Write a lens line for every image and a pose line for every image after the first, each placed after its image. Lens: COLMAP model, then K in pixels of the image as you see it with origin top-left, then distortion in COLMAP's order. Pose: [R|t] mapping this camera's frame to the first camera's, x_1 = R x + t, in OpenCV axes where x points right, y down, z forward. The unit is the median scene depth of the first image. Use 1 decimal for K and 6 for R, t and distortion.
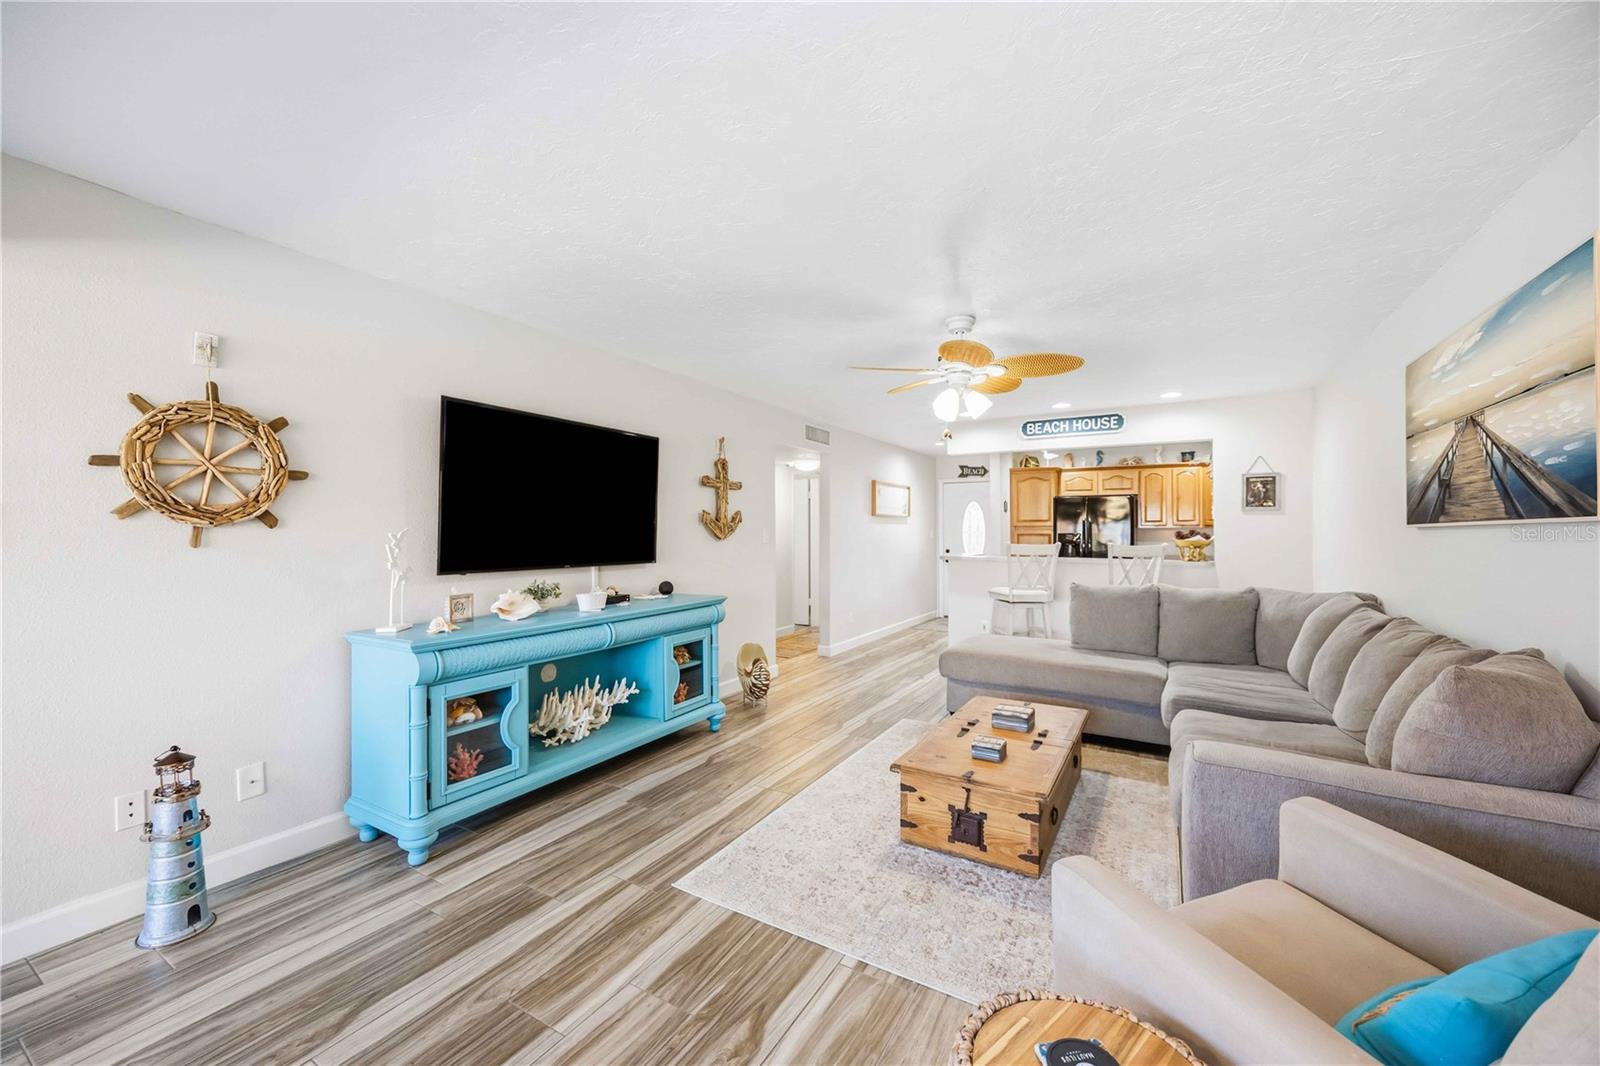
lens RADIAL K [[619.2, 0, 800.4], [0, 619.2, 535.4], [0, 0, 1]] dist [-0.007082, 0.001929]
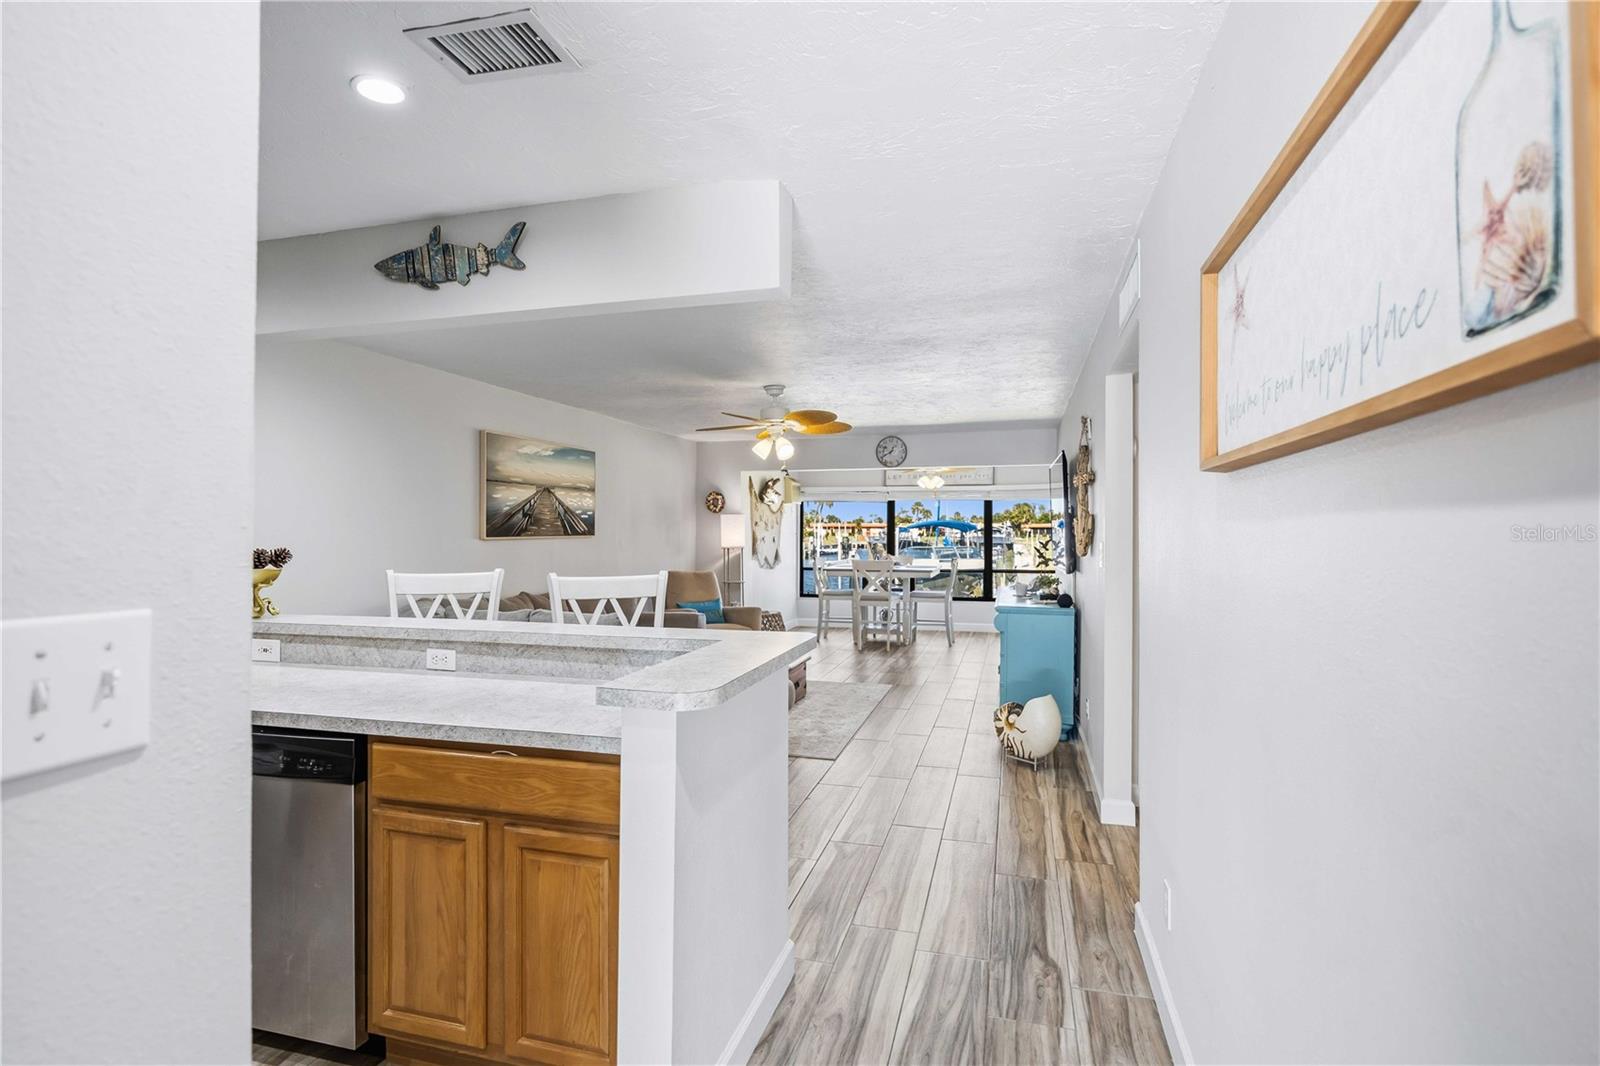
lens RADIAL K [[787.7, 0, 803.7], [0, 787.7, 528.0], [0, 0, 1]] dist [0.000595, -0.000150]
pose [[-0.966328, -0.002403, -0.257300, 0.675105], [-0.003004, 0.999994, 0.001943, -0.043478], [0.257294, 0.002650, -0.966330, 2.815363]]
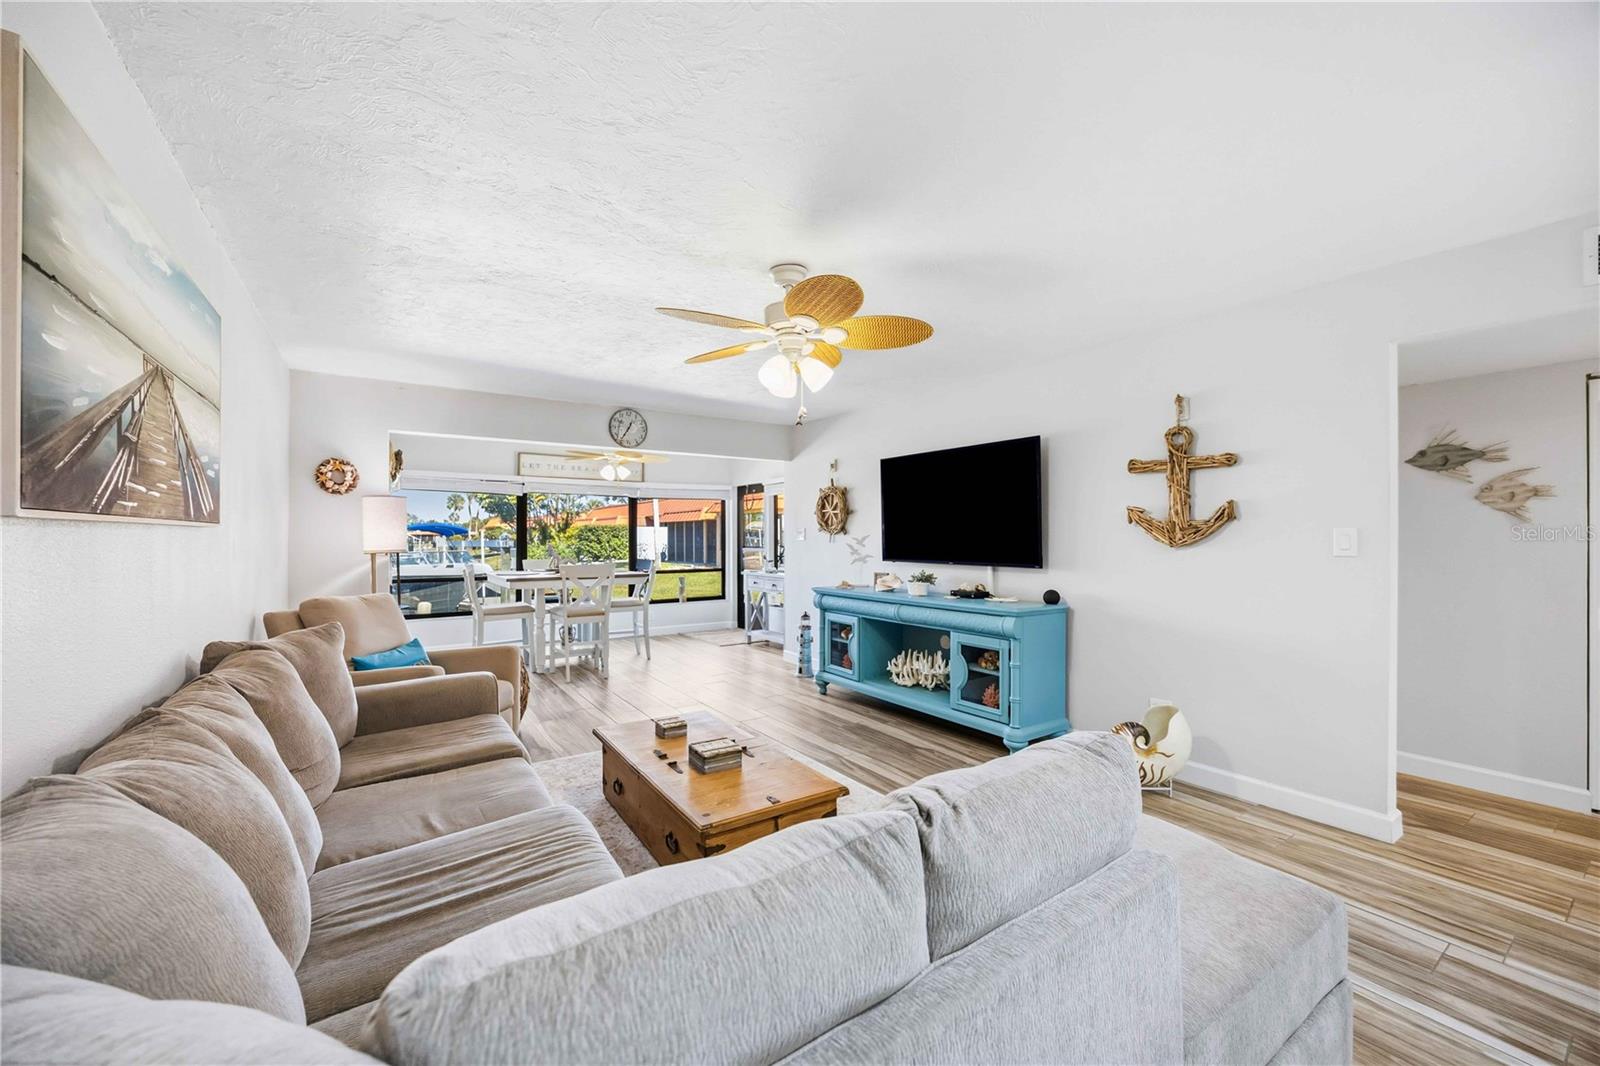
lens RADIAL K [[619.2, 0, 799.6], [0, 619.2, 546.4], [0, 0, 1]] dist [-0.007082, 0.001929]
pose [[-0.430175, 0.012338, -0.902661, 1.021529], [-0.004350, 0.999867, 0.015740, -0.005152], [0.902735, 0.010698, -0.430064, 1.411859]]
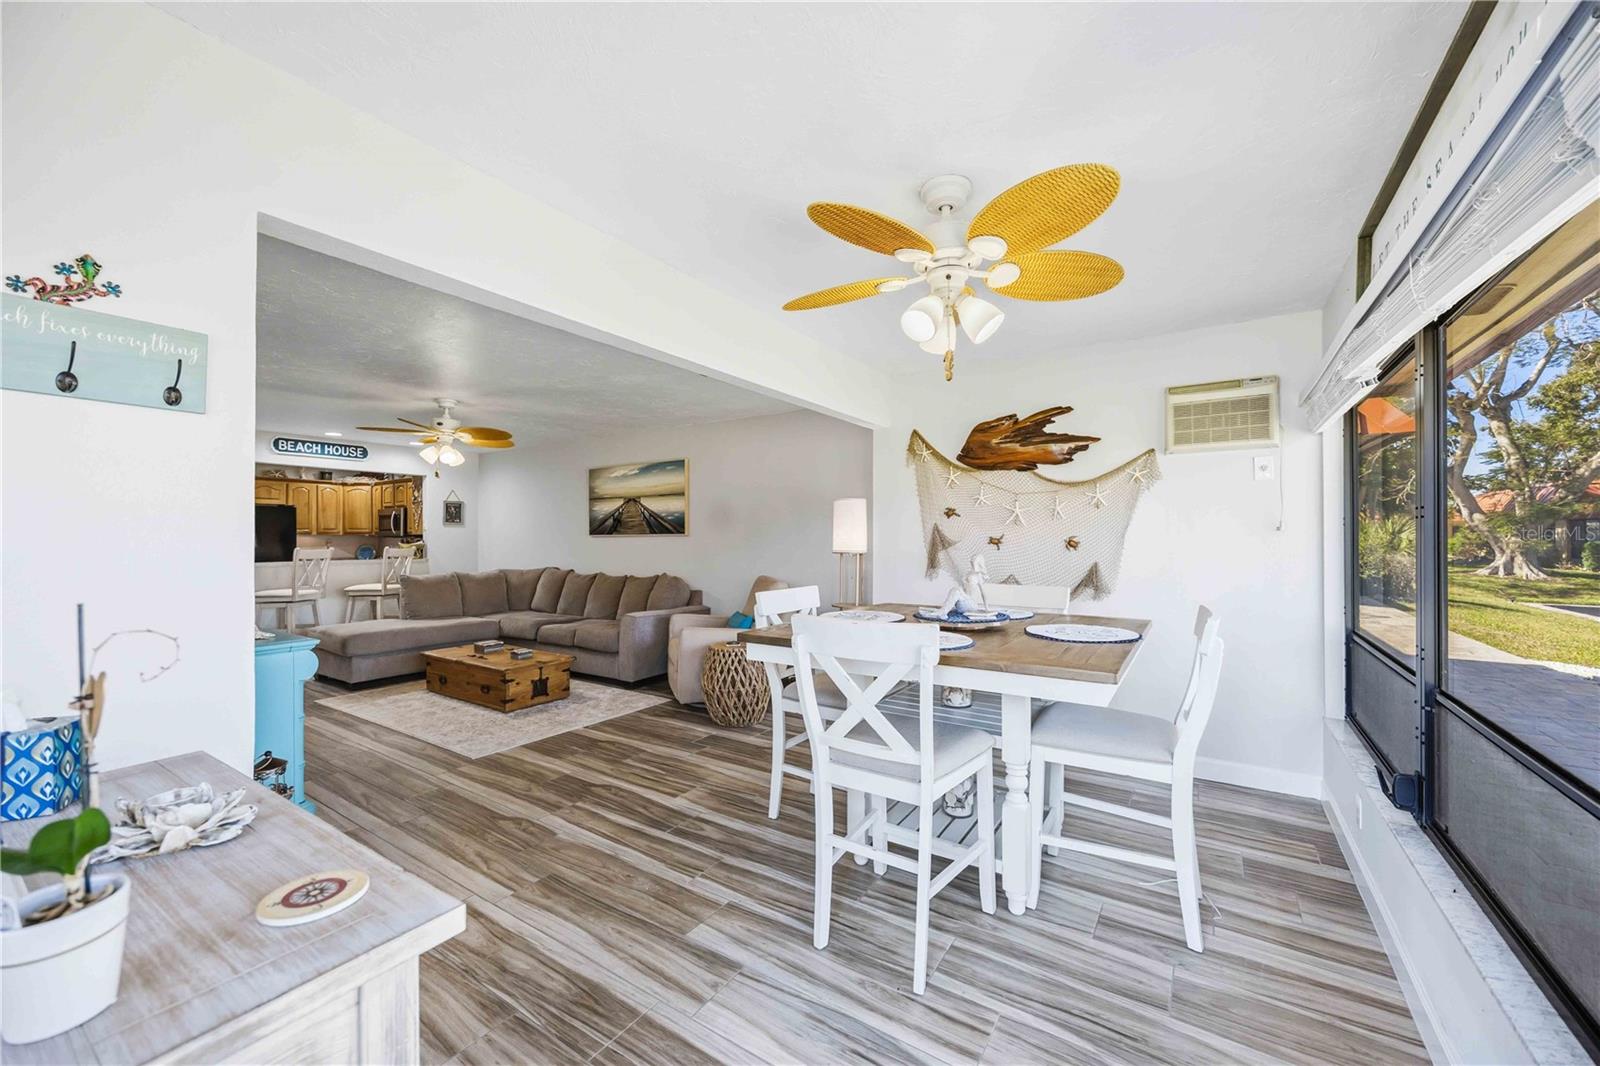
lens RADIAL K [[614.2, 0, 795.4], [0, 614.2, 533.0], [0, 0, 1]] dist [-0.000269, -0.000332]
pose [[0.064597, 0.006990, 0.997887, -1.253120], [0.007365, 0.999945, -0.007481, -0.001794], [-0.997884, 0.007833, 0.064542, 0.040908]]
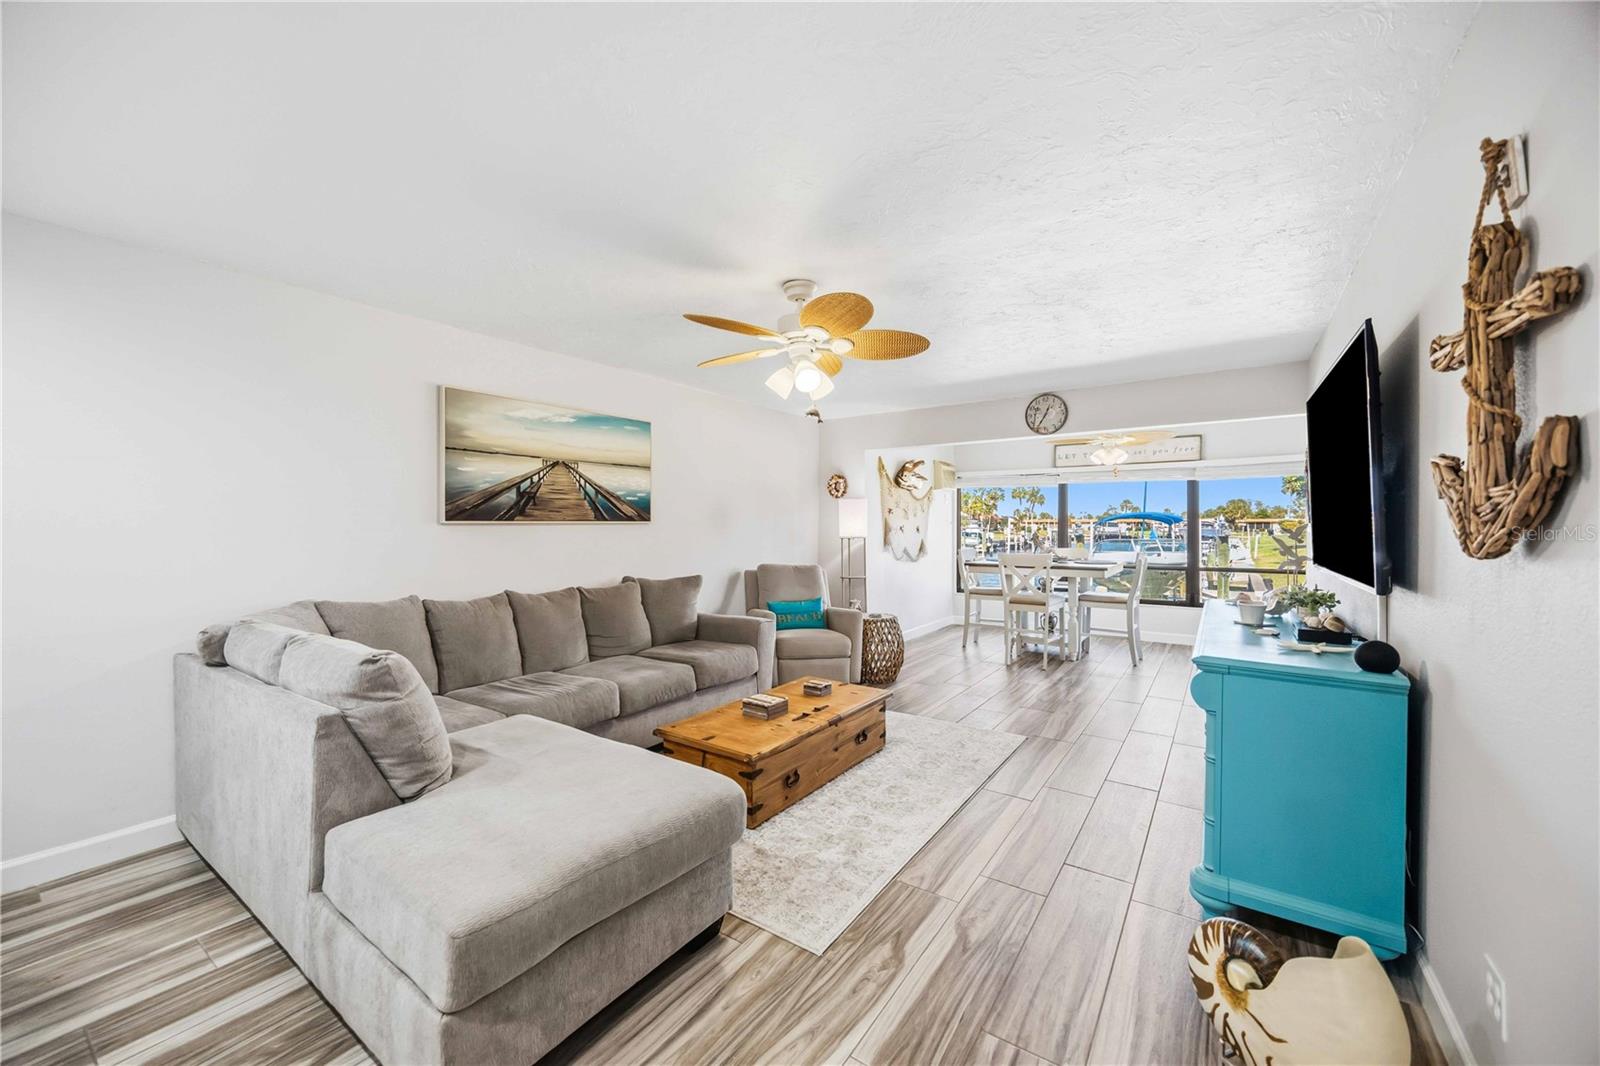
lens RADIAL K [[619.2, 0, 798.3], [0, 619.2, 528.3], [0, 0, 1]] dist [-0.007082, 0.001929]
pose [[-0.996292, -0.000236, 0.086036, 0.195147], [0.000535, 0.999960, 0.008927, -0.012958], [-0.086035, 0.008940, -0.996252, 1.957500]]
